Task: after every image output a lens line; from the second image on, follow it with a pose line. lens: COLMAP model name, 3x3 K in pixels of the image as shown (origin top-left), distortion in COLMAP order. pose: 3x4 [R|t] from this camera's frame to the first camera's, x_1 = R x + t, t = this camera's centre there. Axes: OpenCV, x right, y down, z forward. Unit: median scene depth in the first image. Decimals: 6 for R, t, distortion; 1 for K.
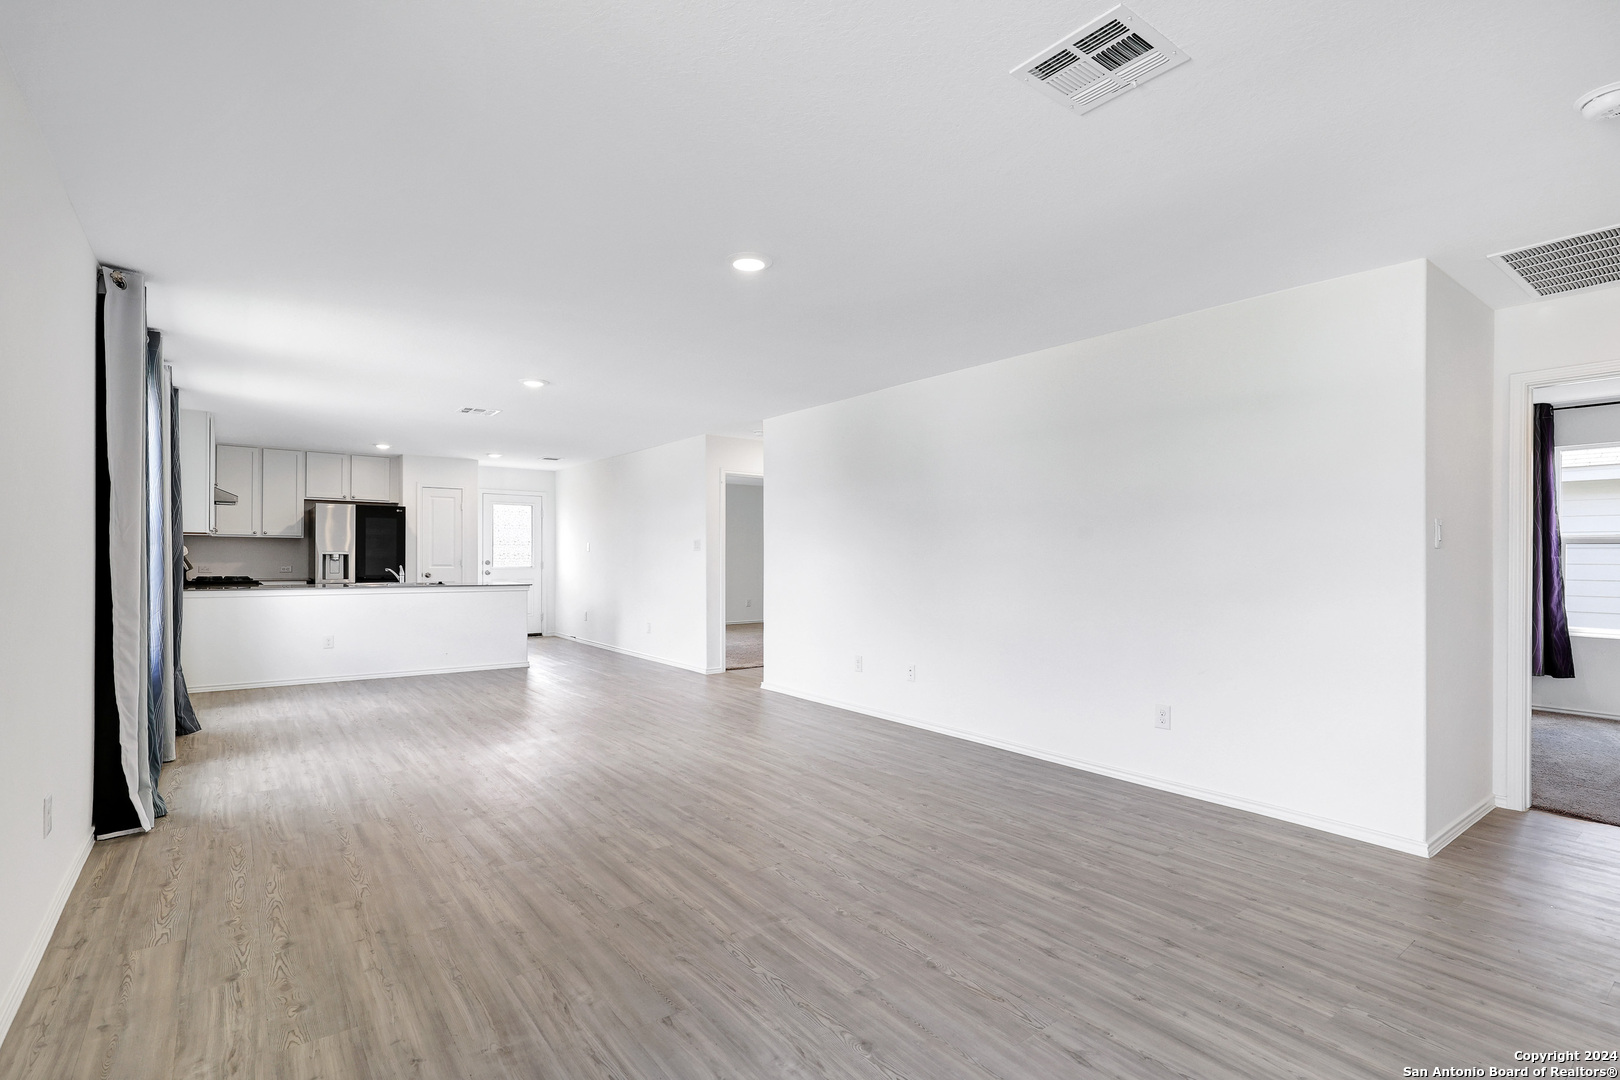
lens RADIAL K [[724.1, 0, 832.5], [0, 724.1, 559.2], [0, 0, 1]] dist [0.001243, 0.000019]
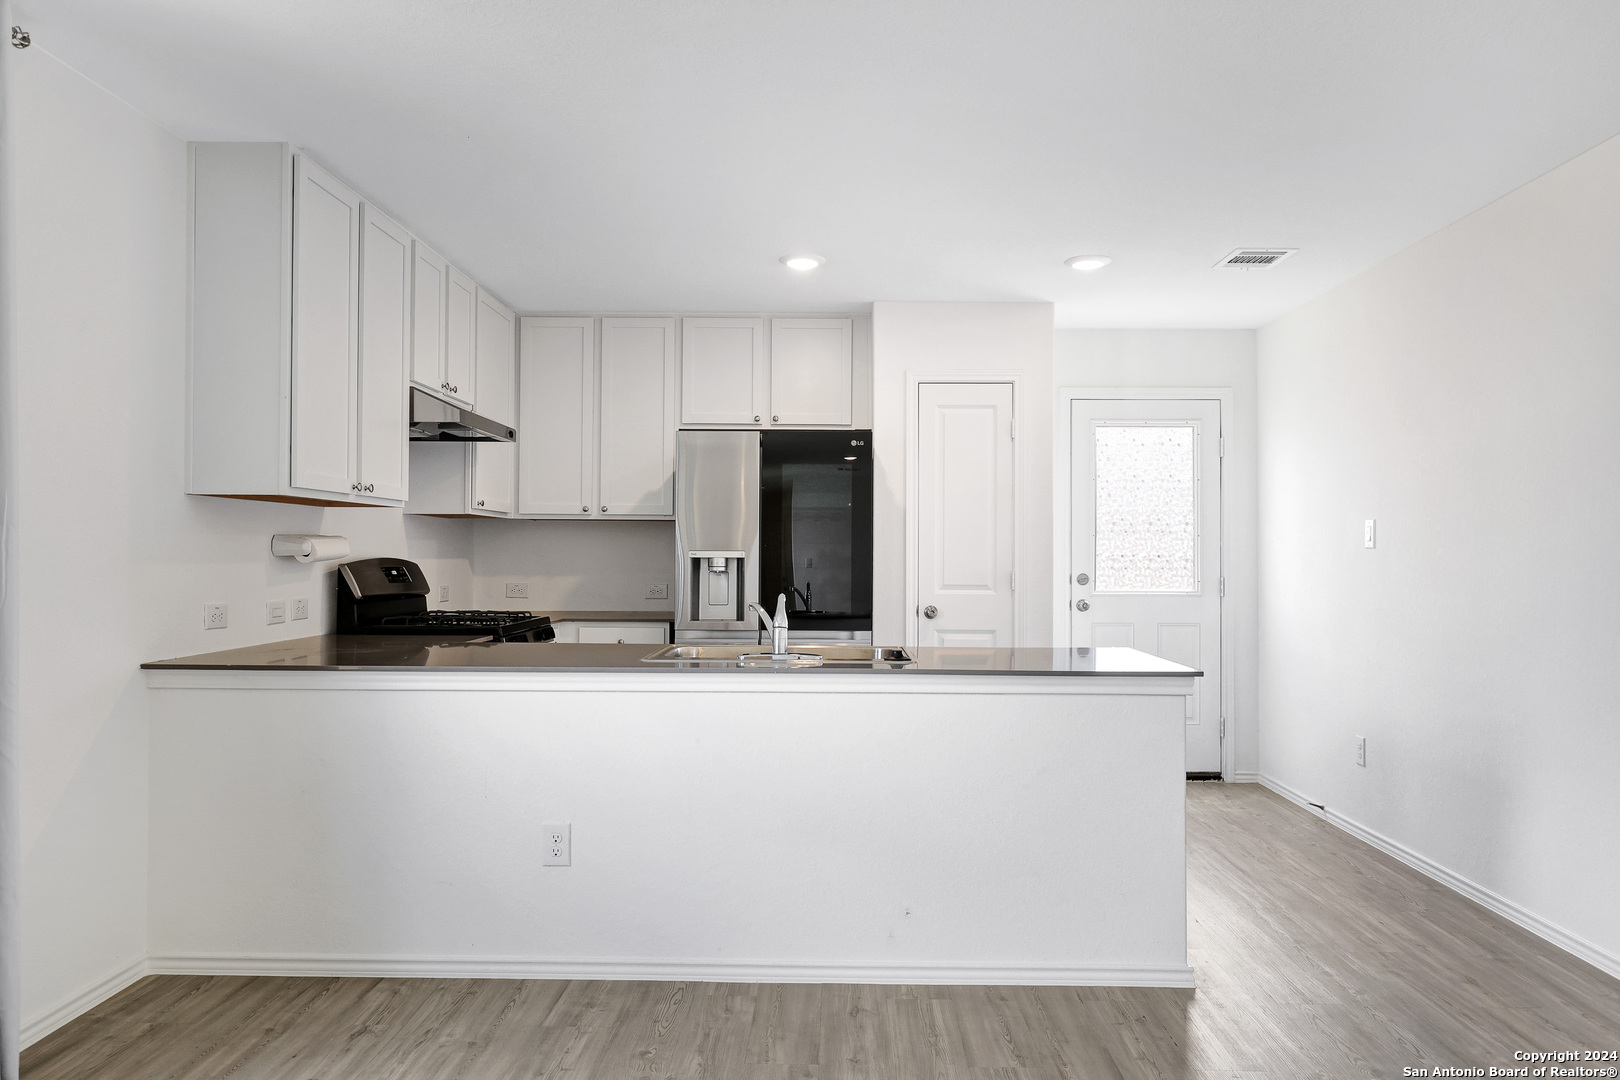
lens RADIAL K [[1161.8, 0, 827.9], [0, 1161.8, 540.4], [0, 0, 1]] dist [0.004820, 0.001131]
pose [[0.767537, -0.010202, -0.640923, -0.480714], [-0.003328, 0.999796, -0.019900, -0.008097], [0.640996, 0.017407, 0.767347, 1.144059]]
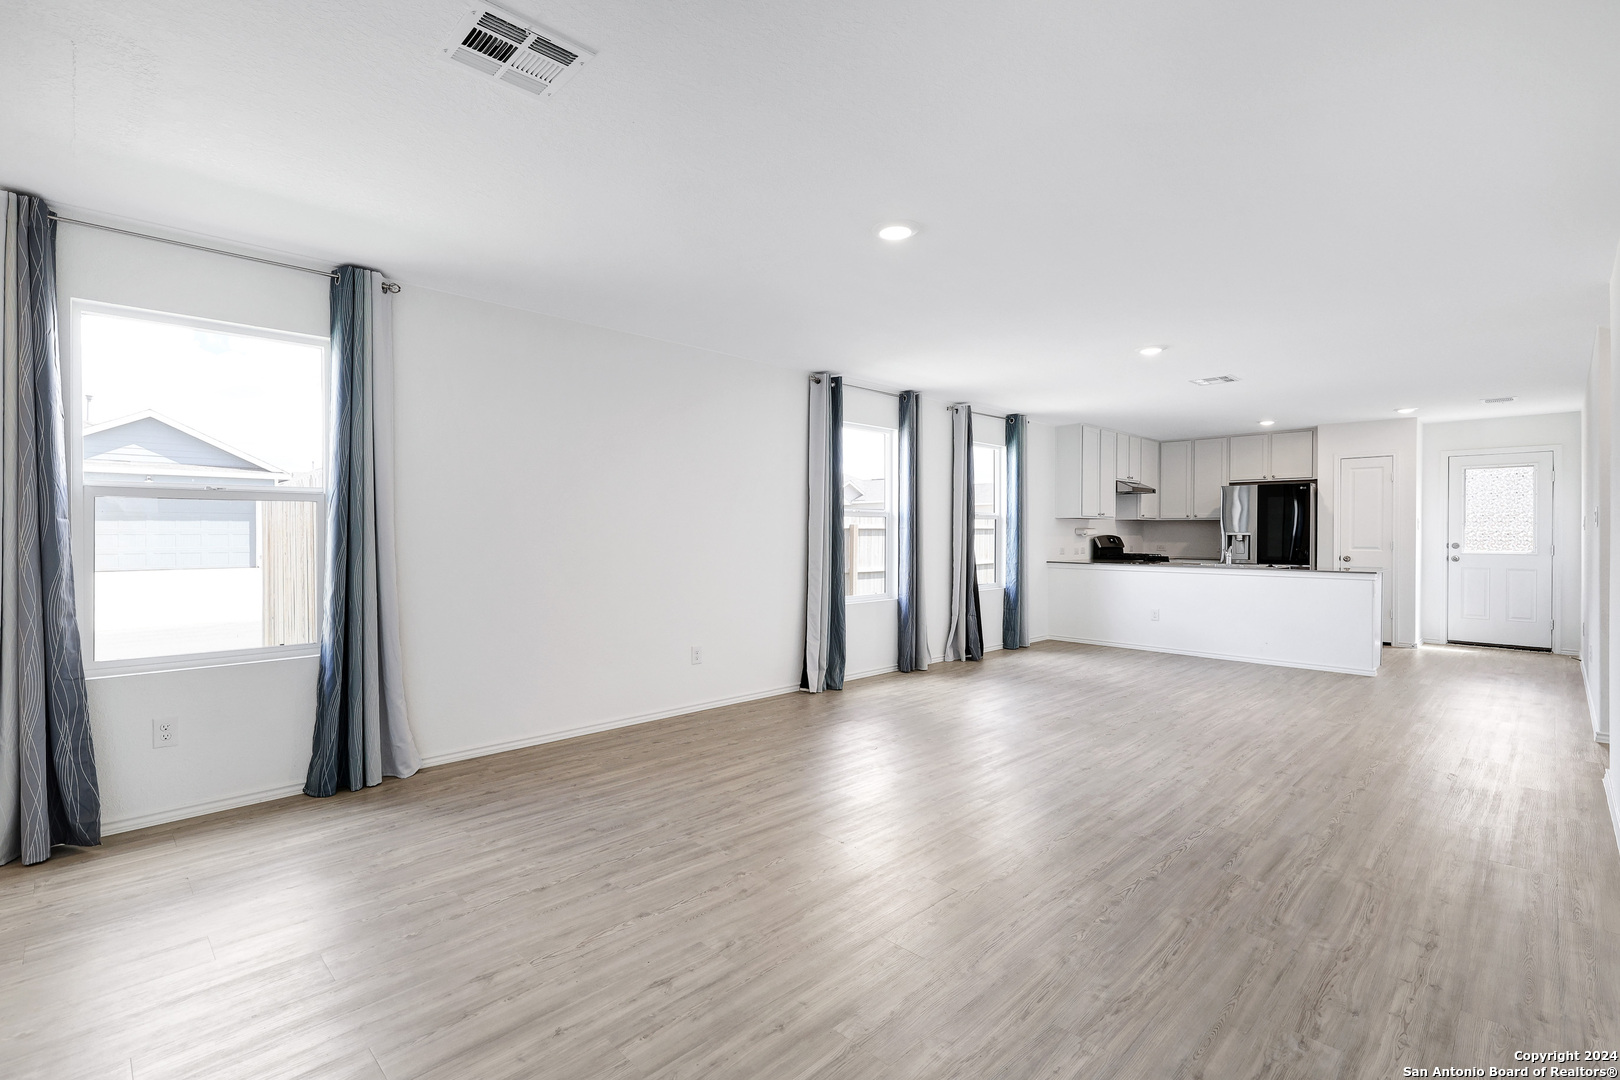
lens RADIAL K [[767.2, 0, 810.0], [0, 767.2, 540.0], [0, 0, 1]] dist [0.002409, -0.000007]
pose [[0.128985, 0.003887, -0.991639, 0.642156], [-0.006564, 0.999974, 0.003065, 0.001389], [0.991625, 0.006113, 0.129007, 0.545227]]
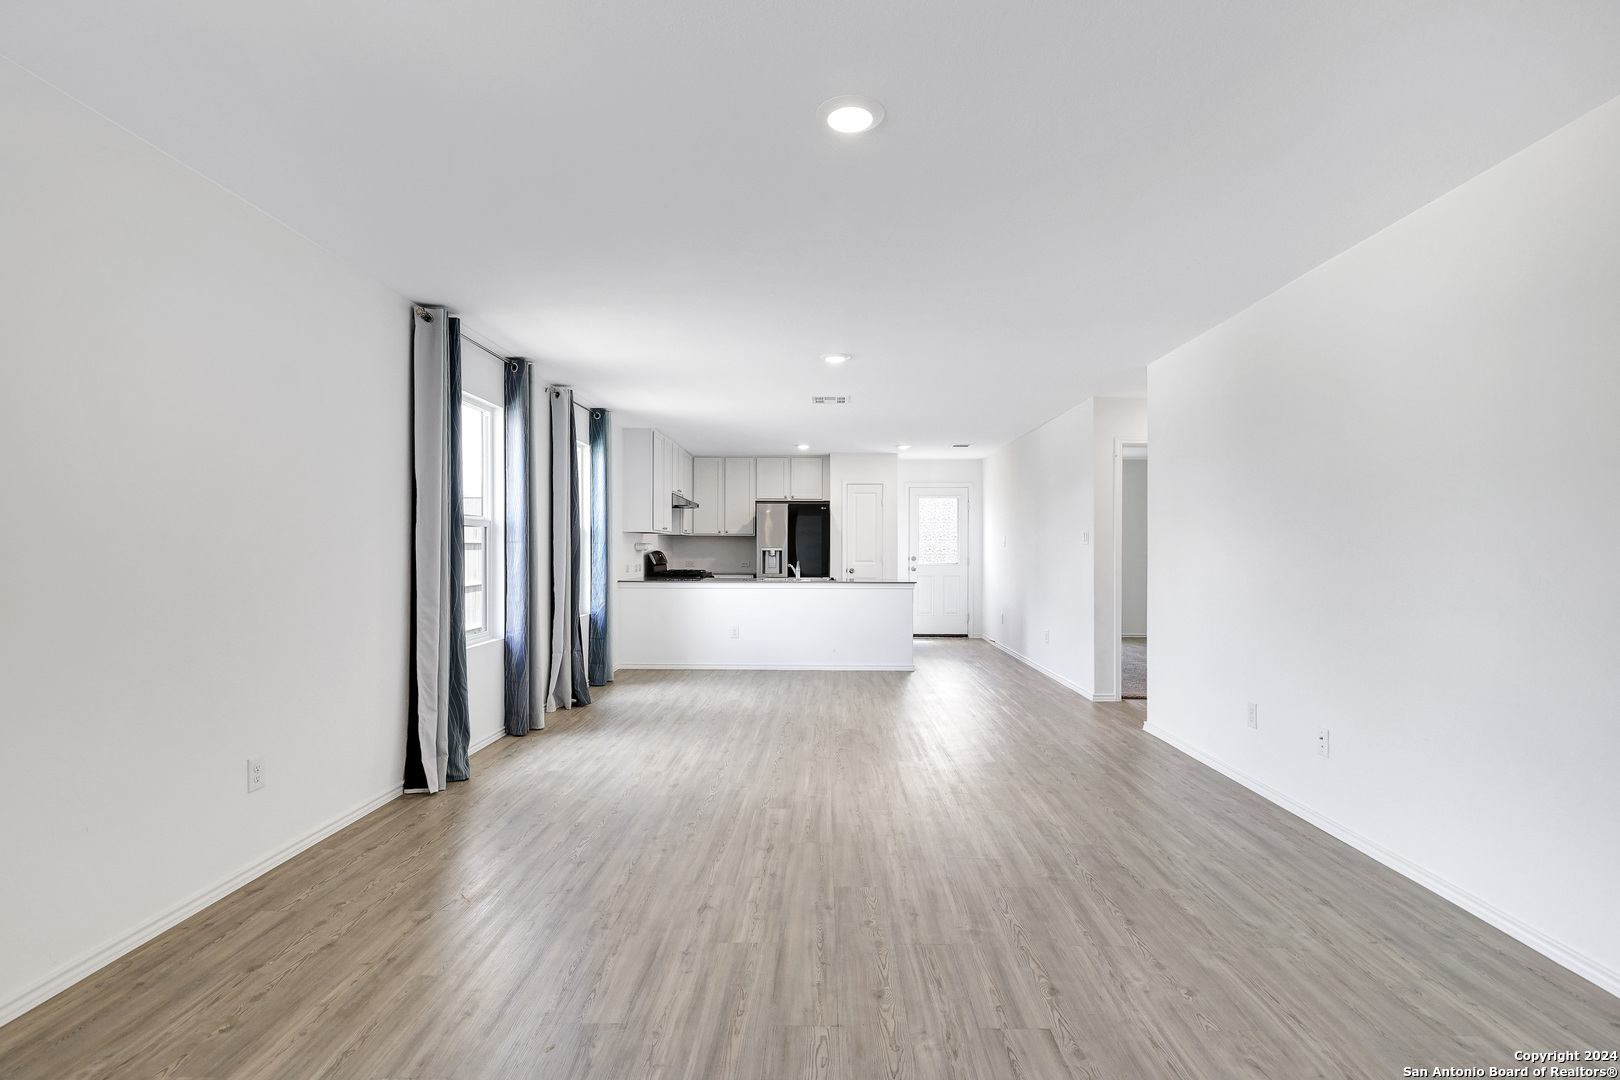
lens RADIAL K [[781.4, 0, 856.9], [0, 781.4, 557.5], [0, 0, 1]] dist [0.000543, 0.000345]
pose [[0.799585, 0.002645, -0.600547, 0.237857], [-0.000985, 0.999995, 0.003092, -0.000326], [0.600552, -0.001881, 0.799584, 0.301120]]
